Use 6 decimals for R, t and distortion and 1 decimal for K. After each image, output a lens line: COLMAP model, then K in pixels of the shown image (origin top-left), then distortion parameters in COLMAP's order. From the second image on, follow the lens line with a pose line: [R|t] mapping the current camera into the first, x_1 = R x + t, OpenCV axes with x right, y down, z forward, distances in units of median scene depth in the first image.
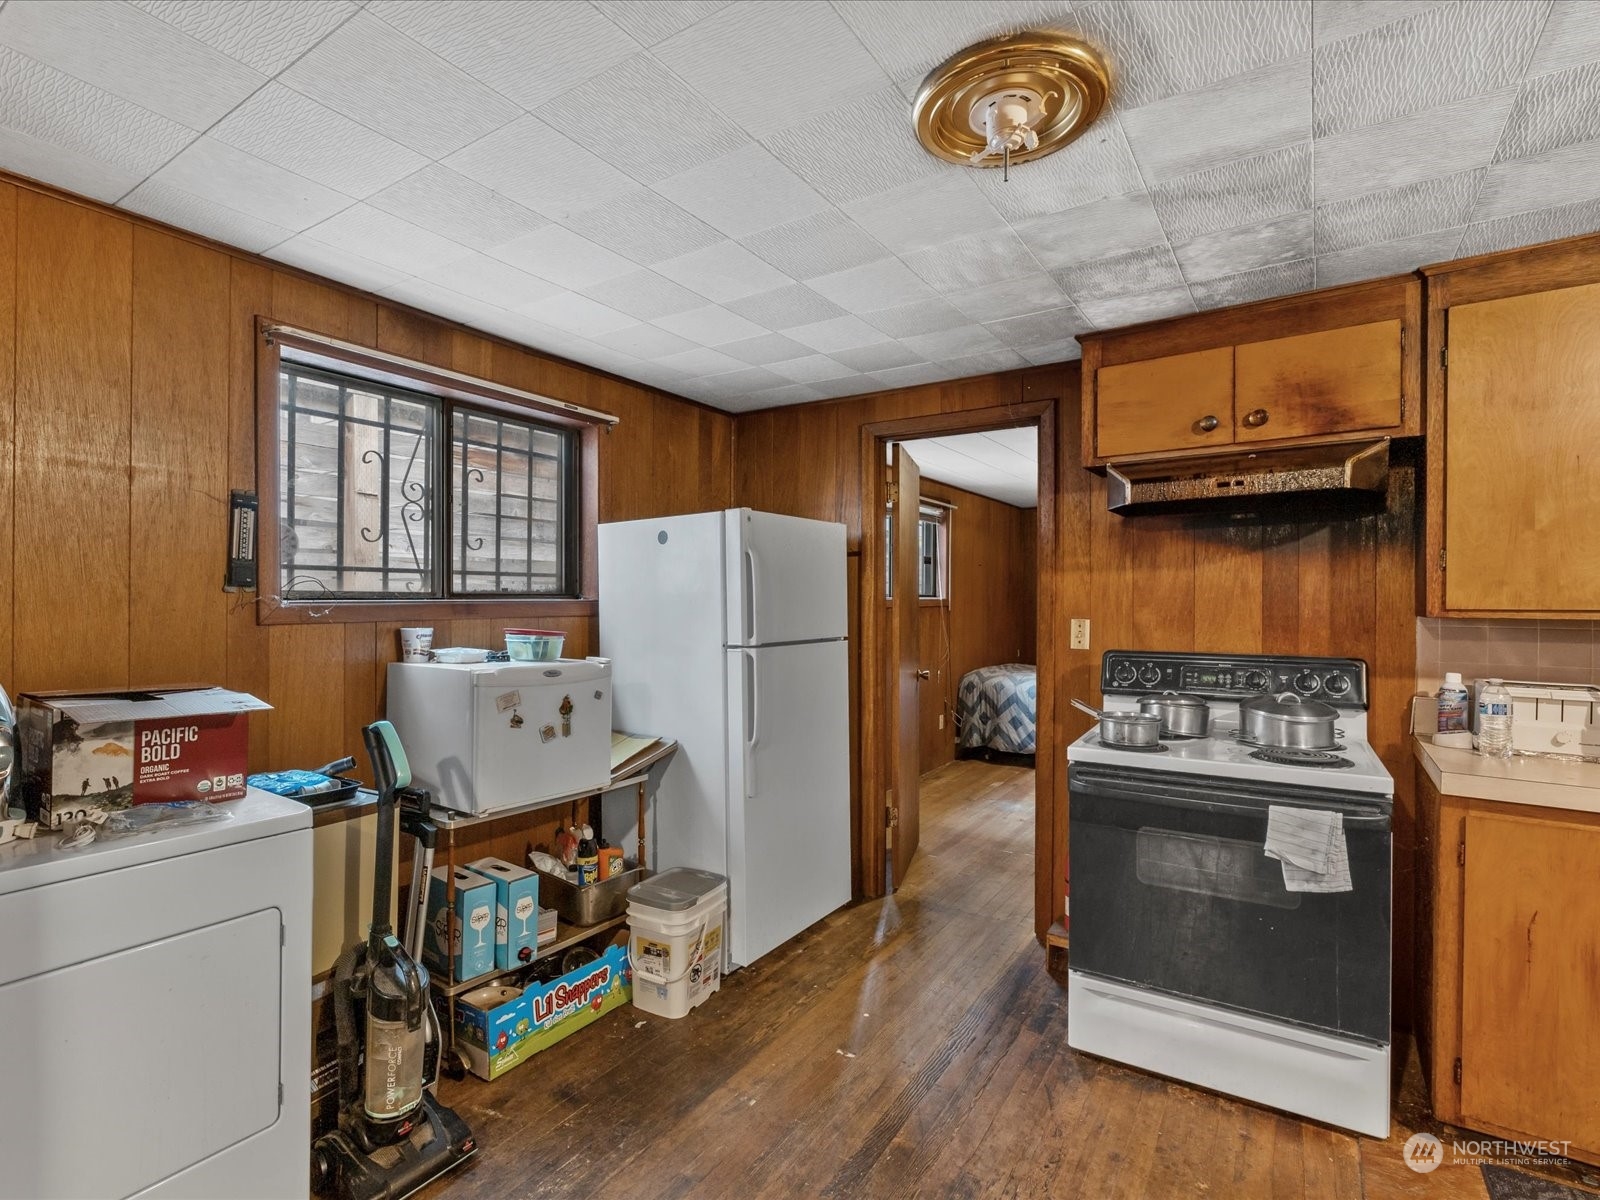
lens RADIAL K [[764.4, 0, 805.9], [0, 764.4, 599.4], [0, 0, 1]] dist [-0.002636, 0.002645]
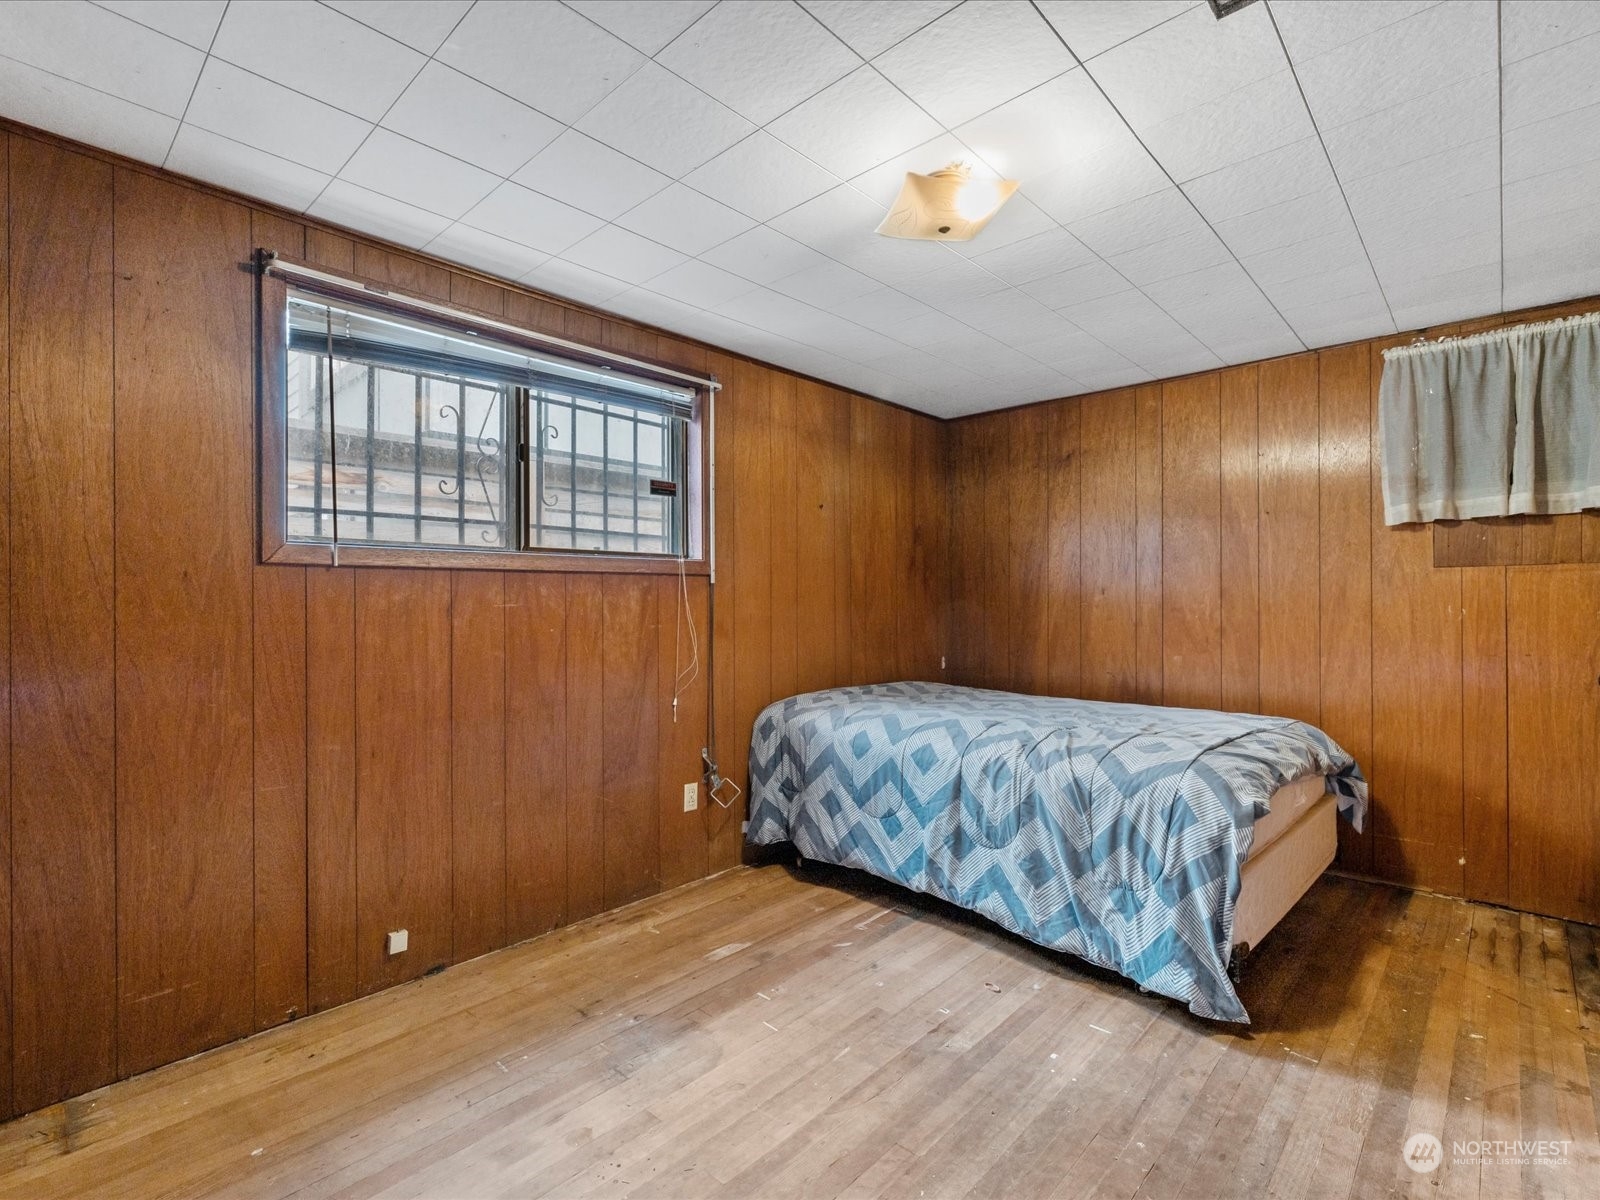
lens RADIAL K [[764.4, 0, 807.1], [0, 764.4, 594.3], [0, 0, 1]] dist [-0.002636, 0.002645]
pose [[0.988357, -0.005938, -0.152039, 0.869434], [0.004575, 0.999946, -0.009313, 0.071063], [0.152086, 0.008509, 0.988331, 1.285366]]
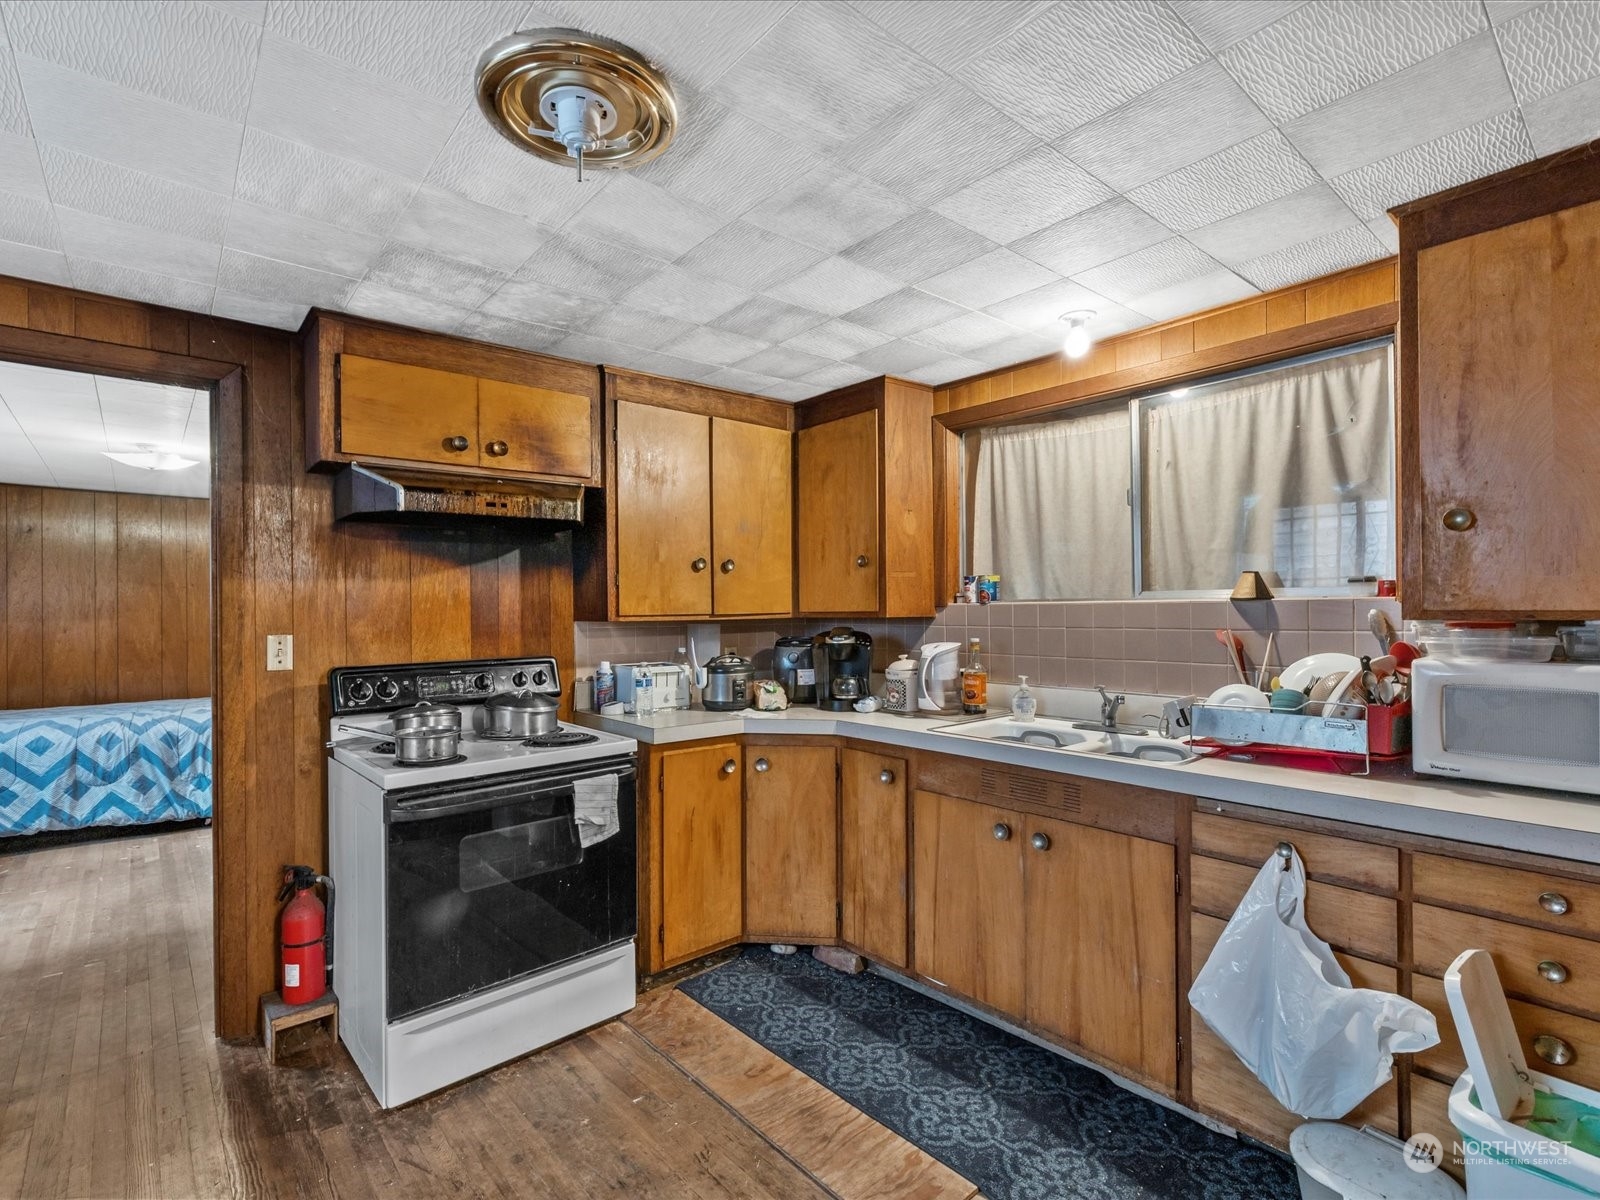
lens RADIAL K [[764.4, 0, 768.1], [0, 764.4, 605.0], [0, 0, 1]] dist [-0.002636, 0.002645]
pose [[0.288857, -0.000060, 0.957372, -0.363593], [0.009650, 0.999949, -0.002849, 0.000249], [-0.957324, 0.010062, 0.288843, 0.291928]]
